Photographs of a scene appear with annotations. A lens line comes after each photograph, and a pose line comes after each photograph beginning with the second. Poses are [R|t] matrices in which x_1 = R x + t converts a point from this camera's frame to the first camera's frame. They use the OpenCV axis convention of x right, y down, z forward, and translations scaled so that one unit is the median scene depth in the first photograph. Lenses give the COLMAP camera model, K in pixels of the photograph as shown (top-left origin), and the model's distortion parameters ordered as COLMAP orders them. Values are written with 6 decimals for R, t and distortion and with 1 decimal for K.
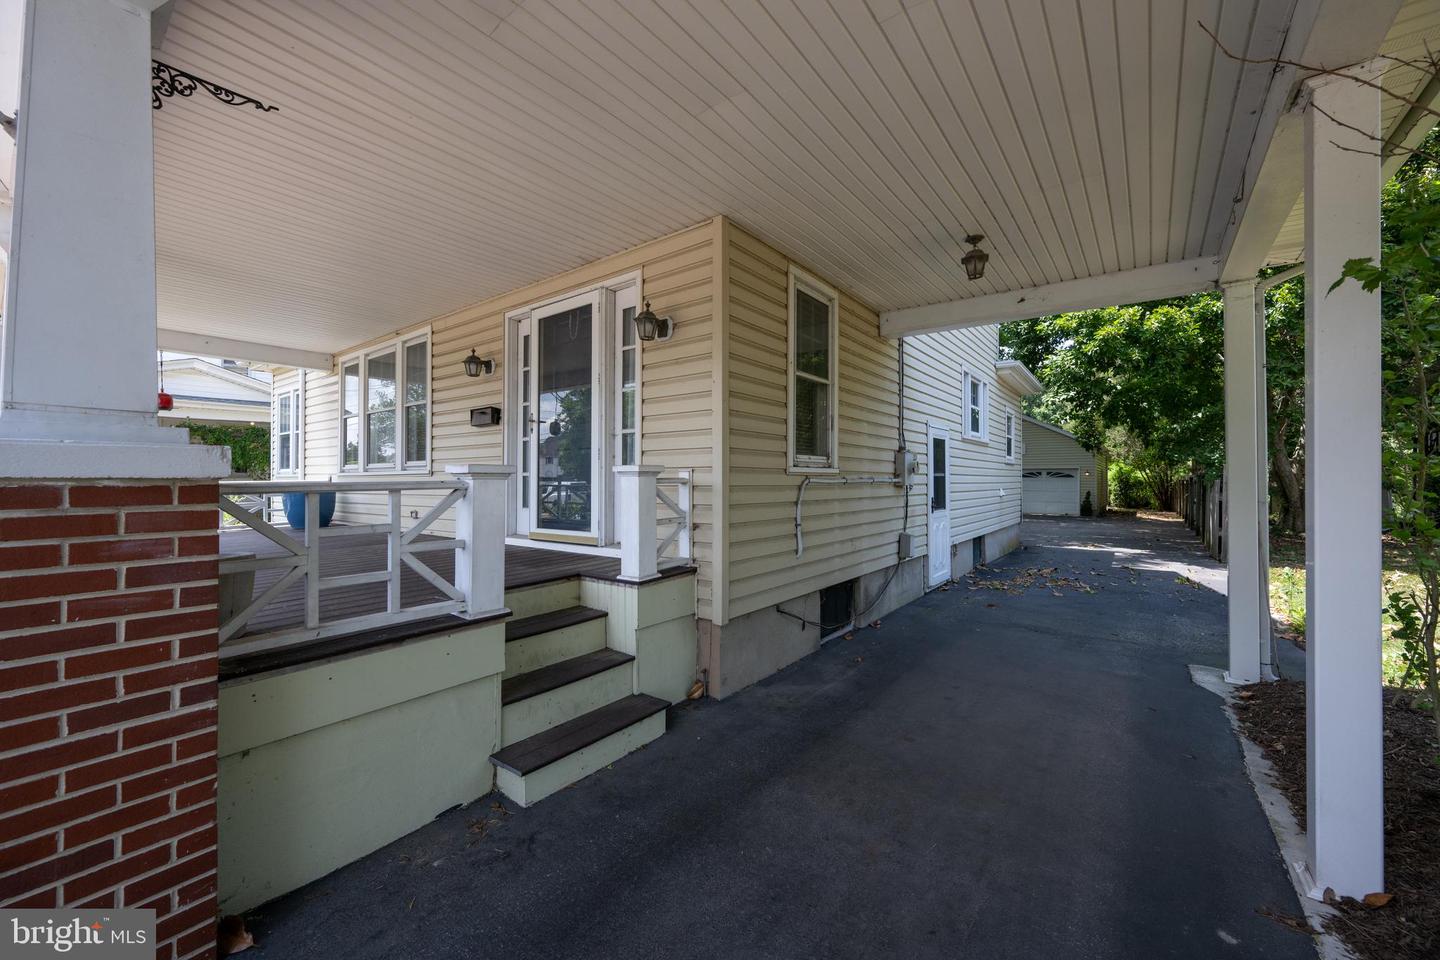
lens RADIAL K [[565.9, 0, 719.0], [0, 565.9, 478.1], [0, 0, 1]] dist [-0.000519, 0.001040]
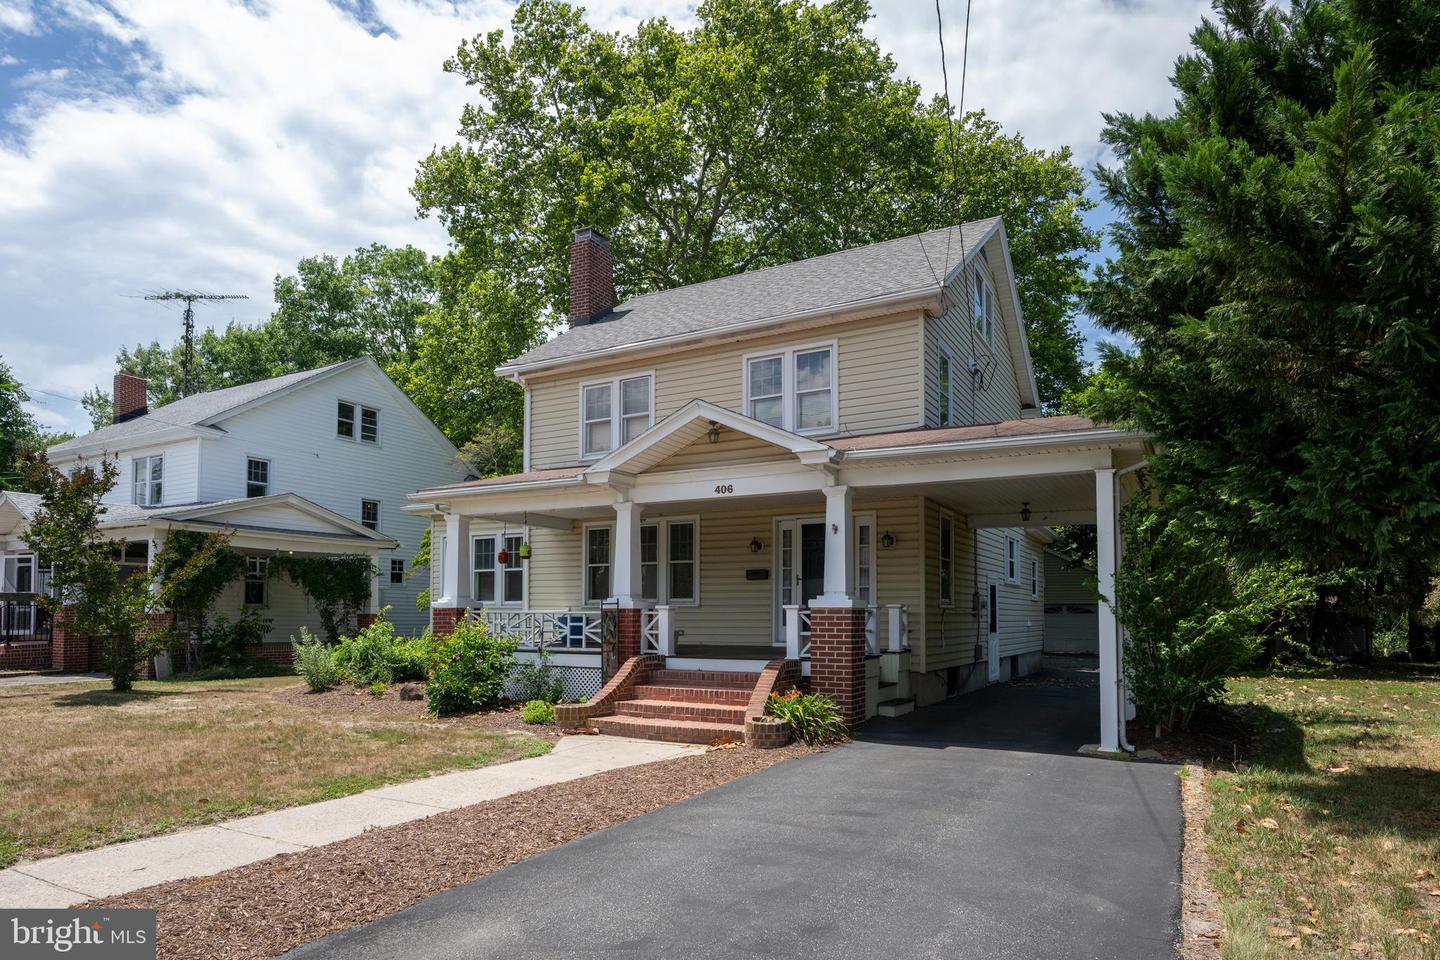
lens RADIAL K [[876.2, 0, 714.5], [0, 876.2, 589.9], [0, 0, 1]] dist [-0.038318, -0.005270]
pose [[0.991199, 0.008051, 0.132136, -0.662787], [-0.004404, 0.999602, -0.027867, 0.010869], [-0.132308, 0.027040, 0.990840, -1.221151]]
